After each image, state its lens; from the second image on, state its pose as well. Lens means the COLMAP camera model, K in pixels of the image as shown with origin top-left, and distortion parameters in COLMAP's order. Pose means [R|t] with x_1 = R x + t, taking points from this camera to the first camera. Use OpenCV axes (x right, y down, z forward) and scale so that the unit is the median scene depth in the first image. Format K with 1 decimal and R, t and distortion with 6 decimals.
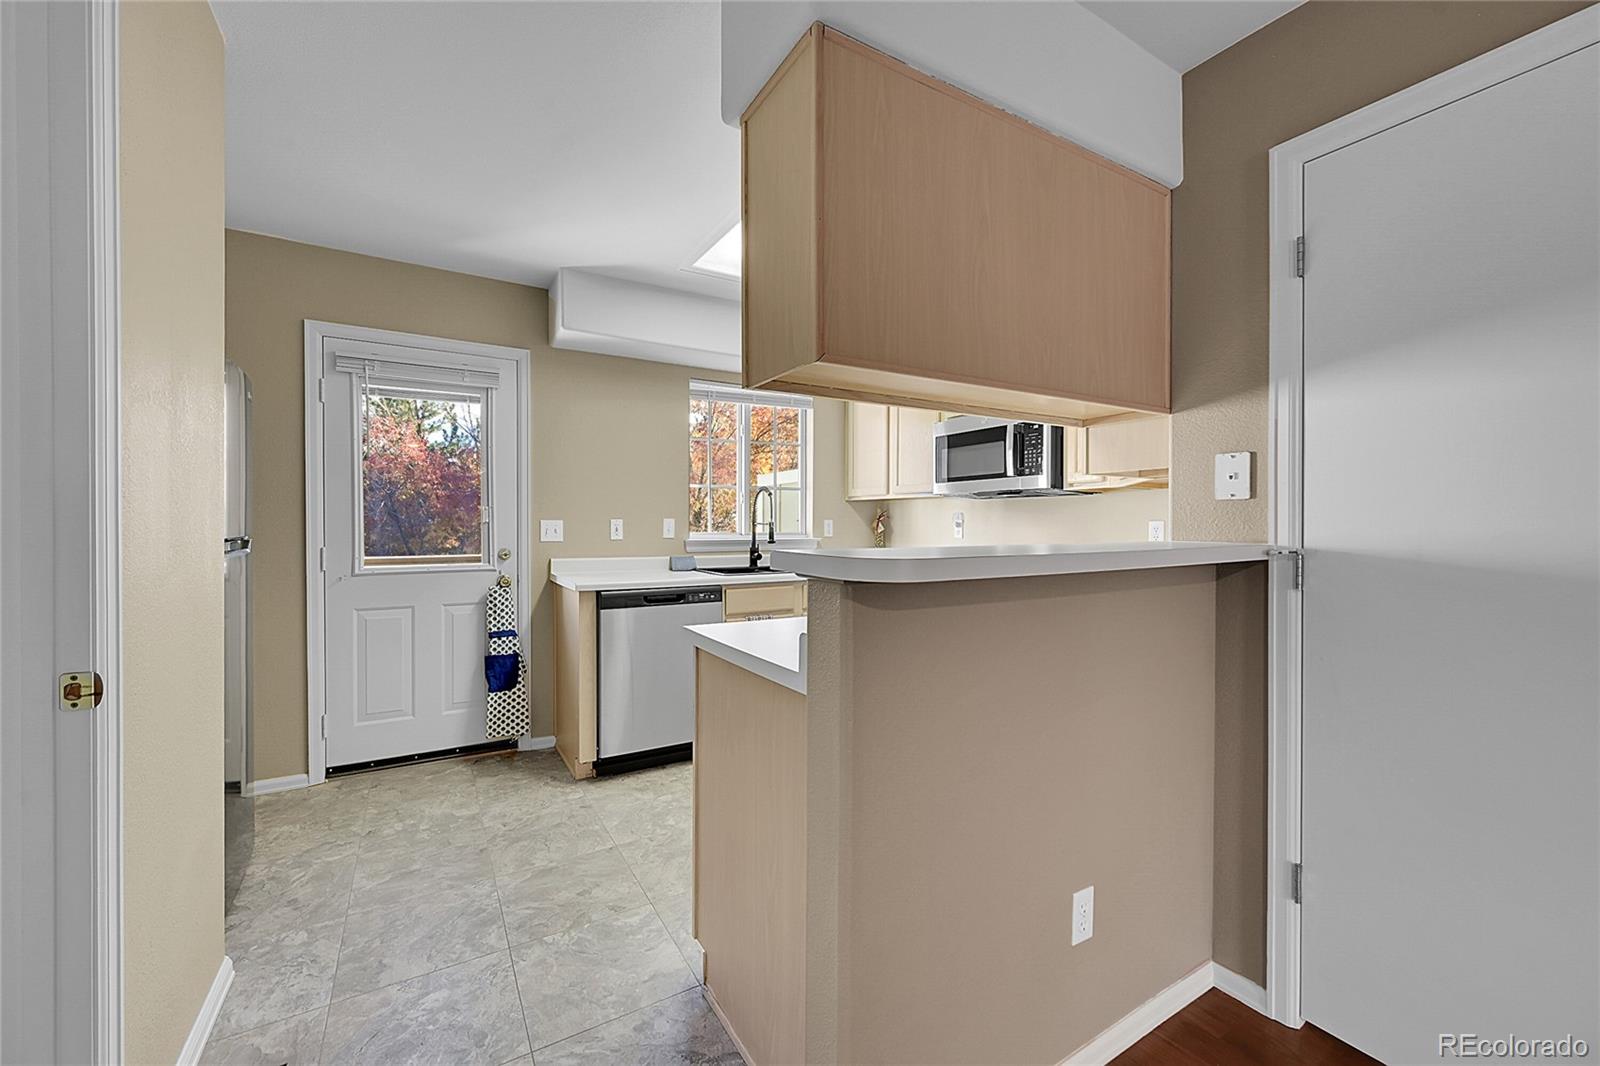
lens RADIAL K [[632.7, 0, 798.6], [0, 632.7, 529.1], [0, 0, 1]] dist [0.000766, 0.000113]
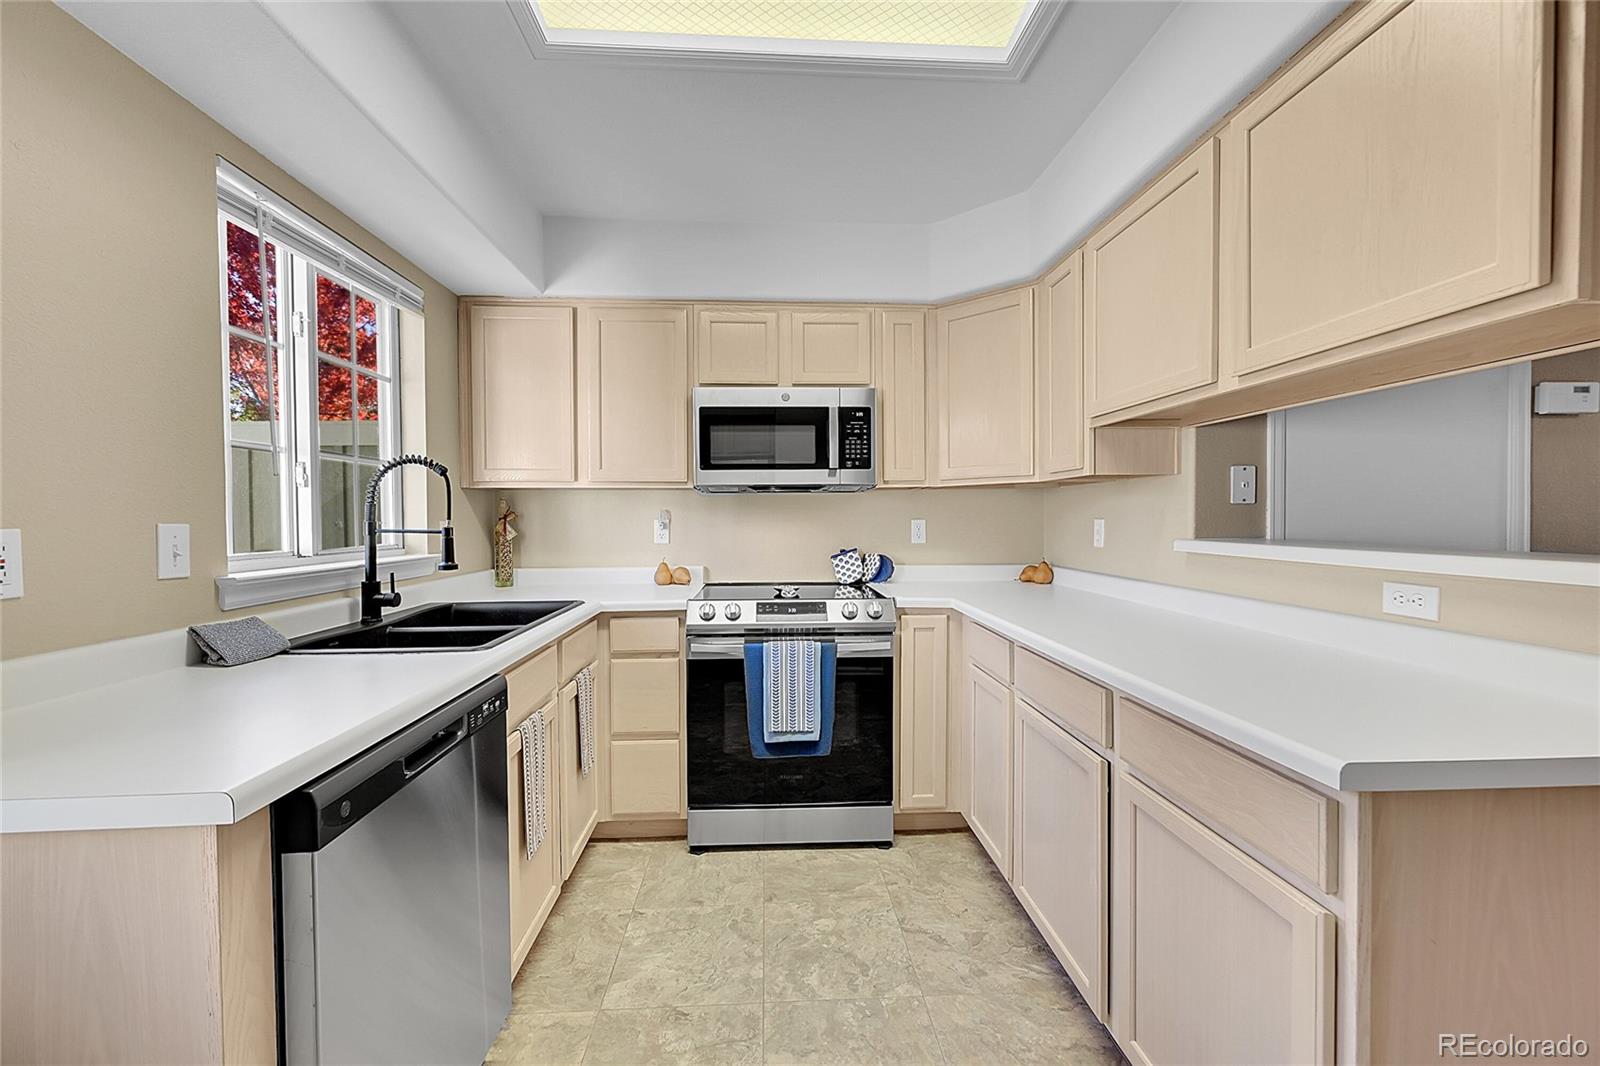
lens RADIAL K [[632.7, 0, 799.3], [0, 632.7, 527.9], [0, 0, 1]] dist [0.000766, 0.000113]
pose [[0.464762, -0.019746, 0.885215, -0.430283], [0.015812, 0.999777, 0.014001, -0.015706], [-0.885294, 0.007490, 0.464971, 0.630262]]
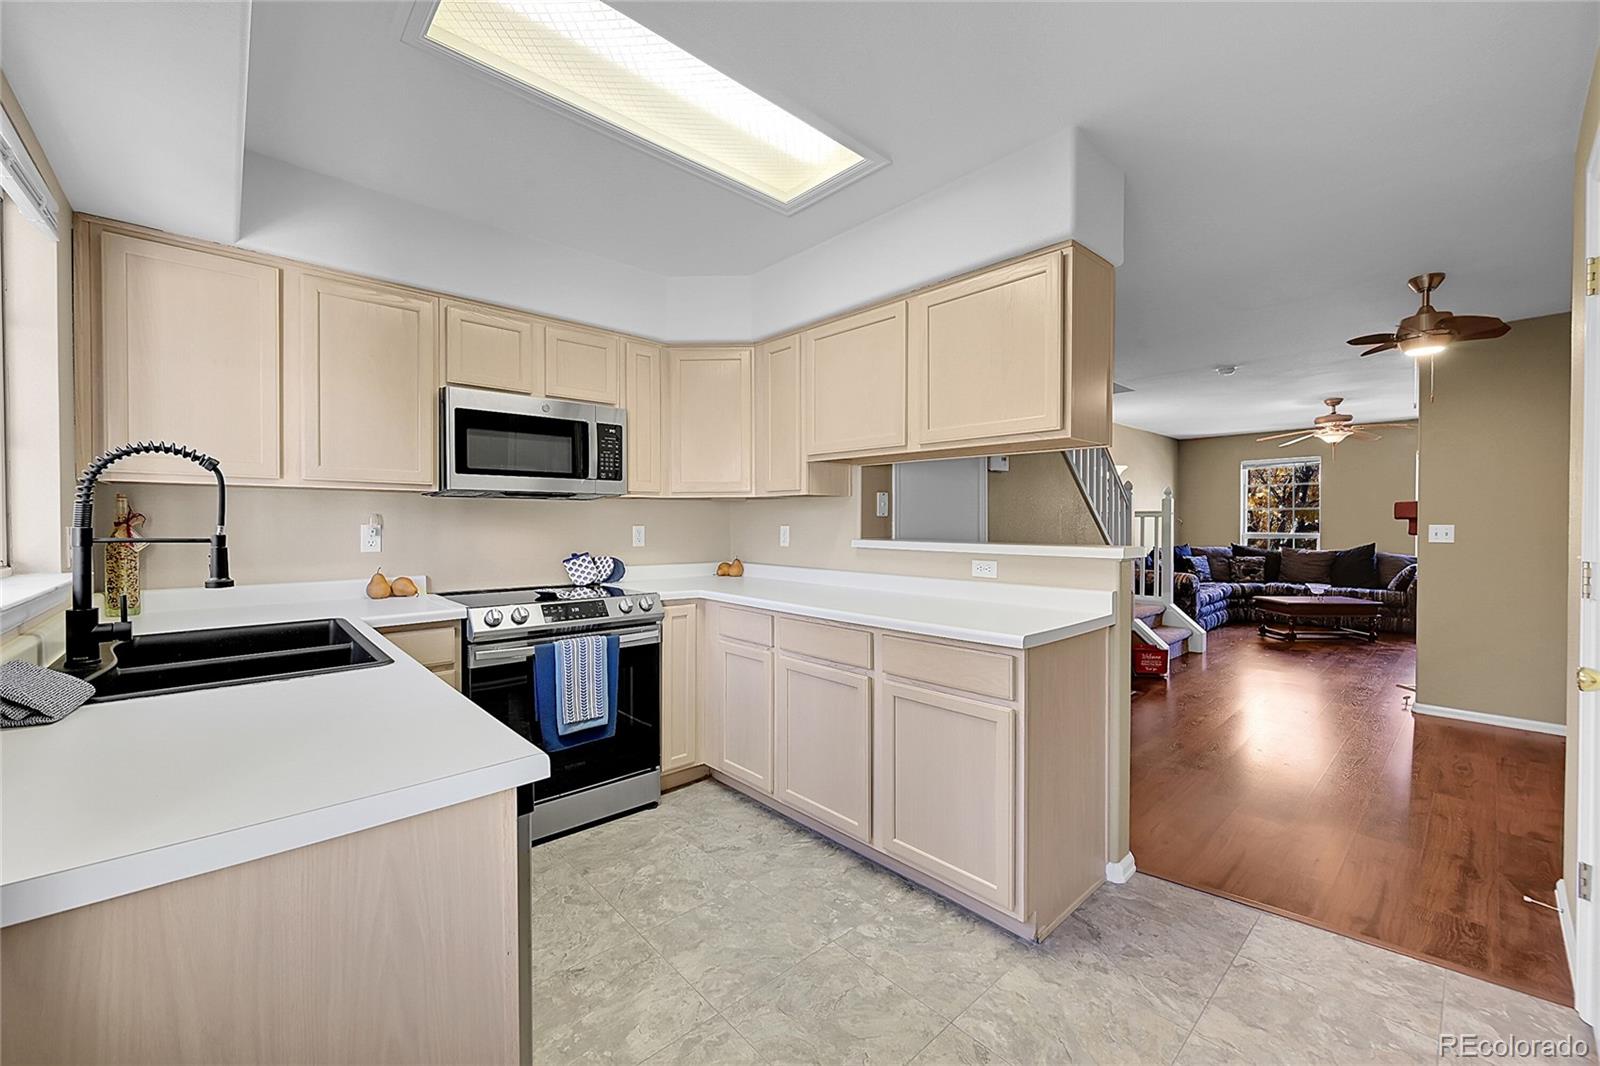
lens RADIAL K [[632.7, 0, 800.8], [0, 632.7, 527.3], [0, 0, 1]] dist [0.000766, 0.000113]
pose [[-0.201872, -0.011870, 0.979340, -0.620953], [0.008142, 0.999872, 0.013797, -0.021996], [-0.979378, 0.010759, -0.201749, 0.867059]]
